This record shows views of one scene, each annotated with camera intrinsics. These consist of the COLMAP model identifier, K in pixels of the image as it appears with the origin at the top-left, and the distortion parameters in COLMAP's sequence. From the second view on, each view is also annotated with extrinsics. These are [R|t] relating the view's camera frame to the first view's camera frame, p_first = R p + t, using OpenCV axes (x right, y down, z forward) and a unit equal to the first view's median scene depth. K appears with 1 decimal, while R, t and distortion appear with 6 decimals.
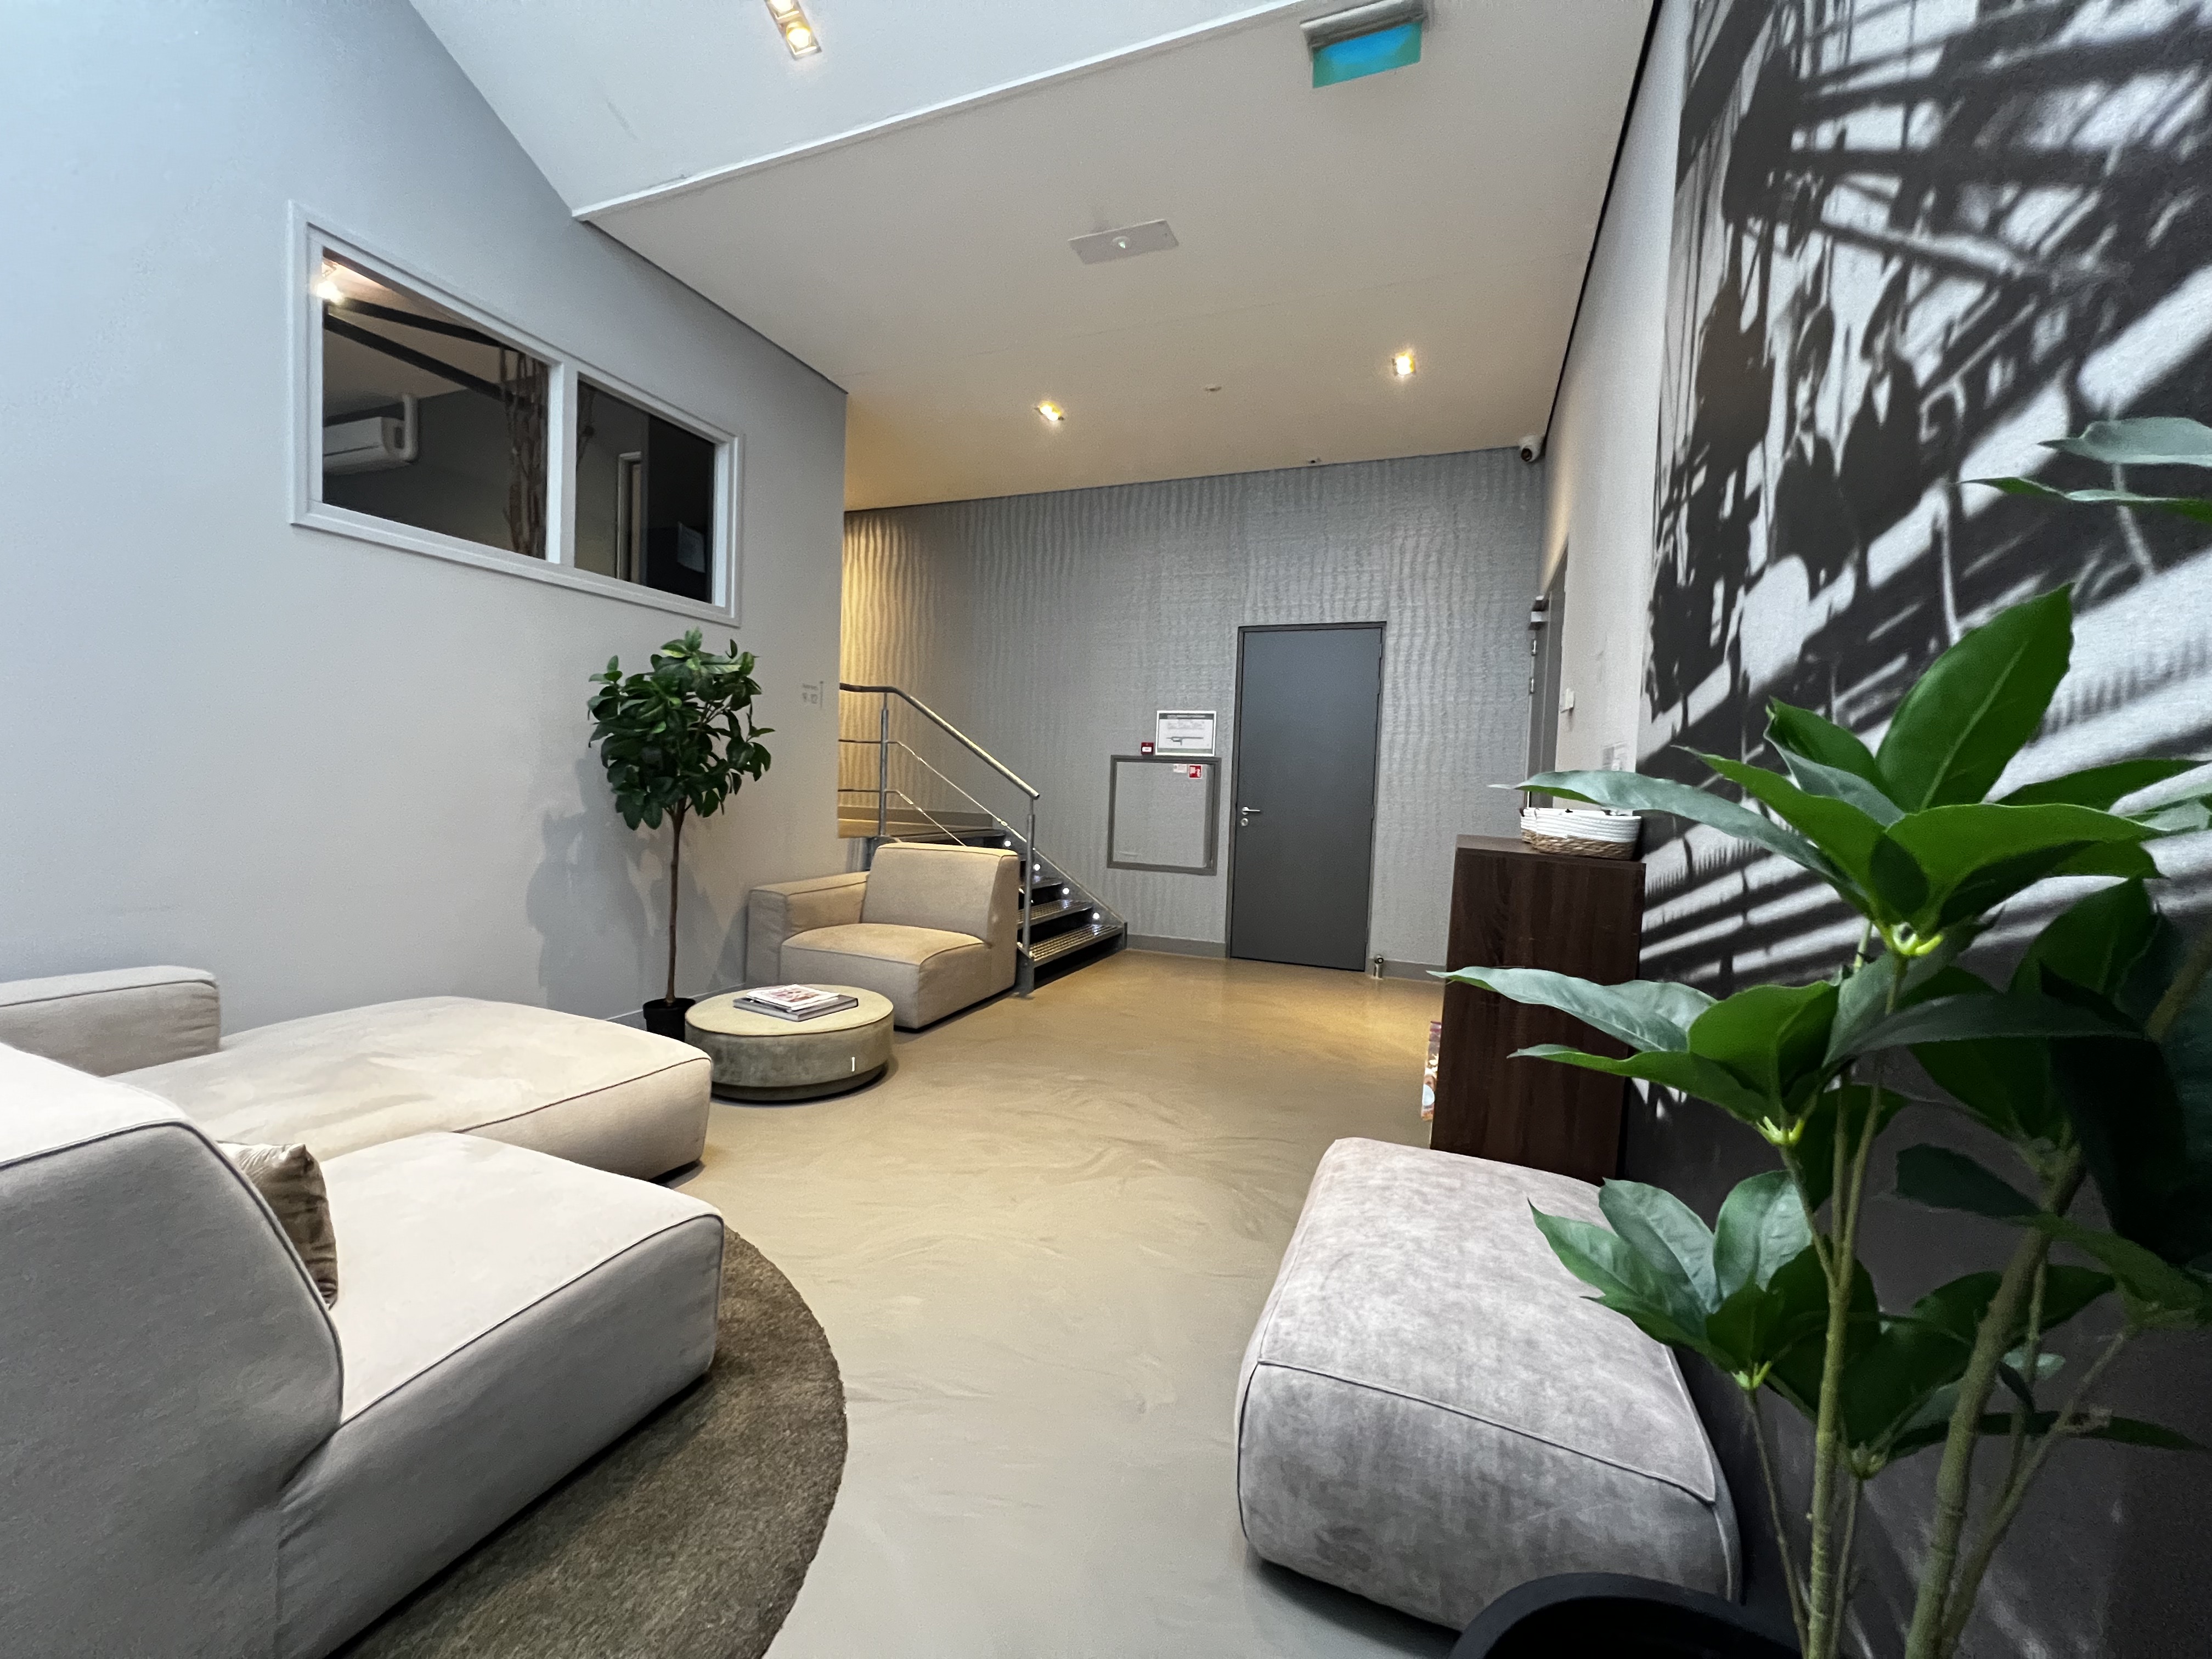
lens RADIAL K [[886.4, 0, 1102.1], [0, 886.4, 823.0], [0, 0, 1]] dist [-0.001622, -0.000209]
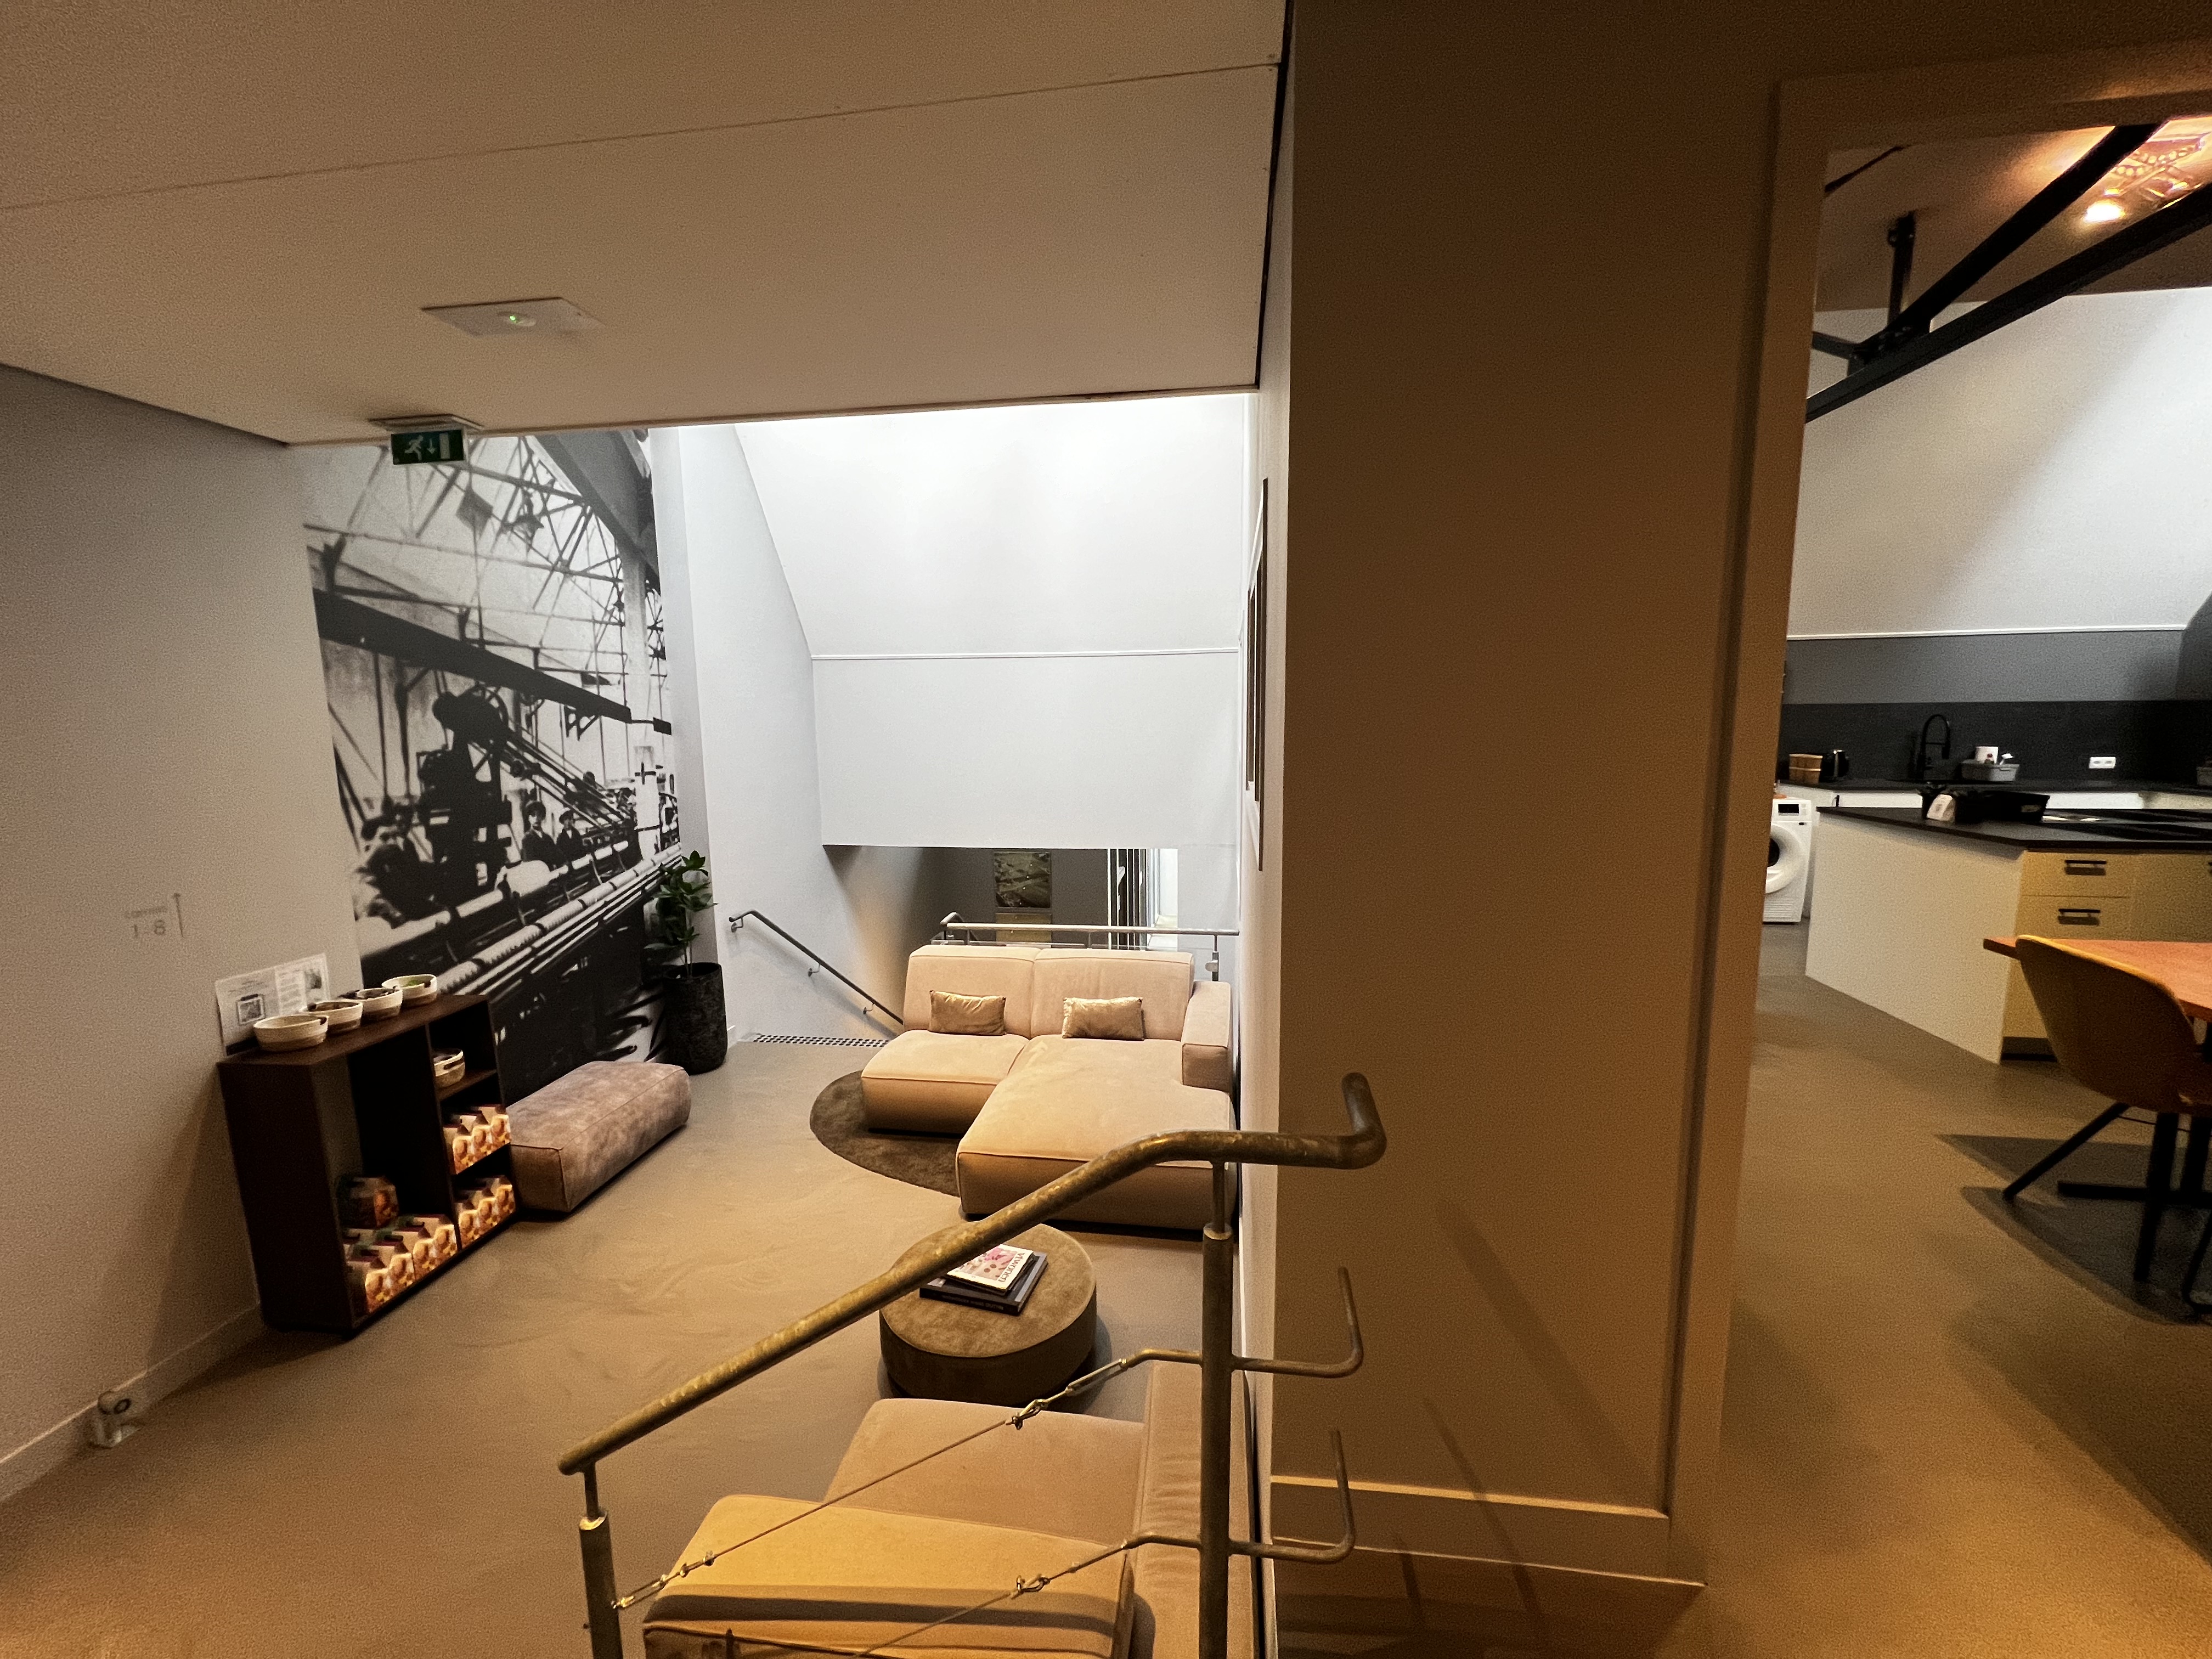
lens RADIAL K [[886.4, 0, 1102.1], [0, 886.4, 823.0], [0, 0, 1]] dist [-0.001622, -0.000209]
pose [[-0.969949, 0.004406, -0.243270, -0.254961], [-0.036481, 0.985900, 0.163310, -0.442908], [0.240560, 0.167277, -0.956112, 1.970862]]
